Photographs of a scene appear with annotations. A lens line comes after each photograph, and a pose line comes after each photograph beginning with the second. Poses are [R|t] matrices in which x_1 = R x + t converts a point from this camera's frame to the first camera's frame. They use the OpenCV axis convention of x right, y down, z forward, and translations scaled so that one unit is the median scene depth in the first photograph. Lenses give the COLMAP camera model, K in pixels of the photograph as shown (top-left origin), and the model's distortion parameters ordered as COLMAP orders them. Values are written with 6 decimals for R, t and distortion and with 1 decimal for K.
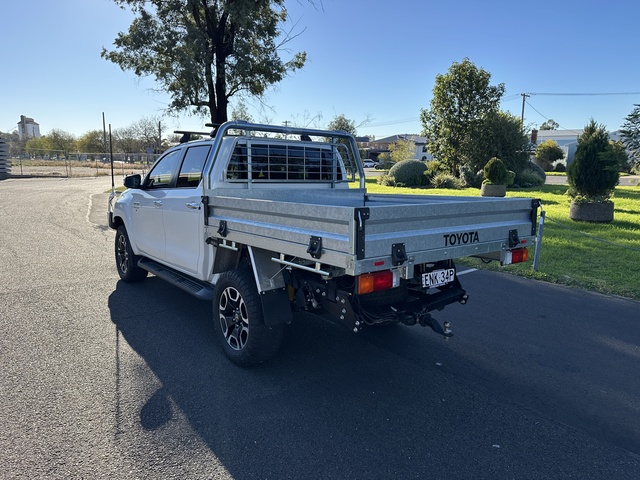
lens RADIAL K [[458.5, 0, 321.7], [0, 458.5, 240.1], [0, 0, 1]] dist [0.020806, -0.034066]
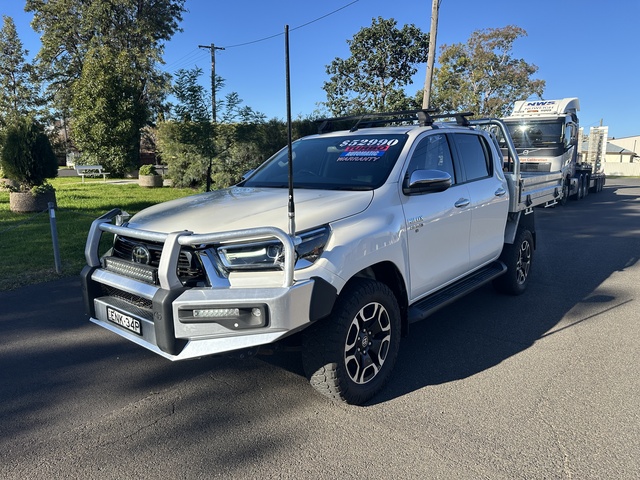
lens RADIAL K [[458.5, 0, 321.8], [0, 458.5, 240.2], [0, 0, 1]] dist [0.020806, -0.034066]
pose [[-0.246468, -0.150481, 0.957397, -0.927643], [0.134029, 0.973087, 0.187451, -0.161718], [-0.959838, 0.174520, -0.219665, 1.265770]]
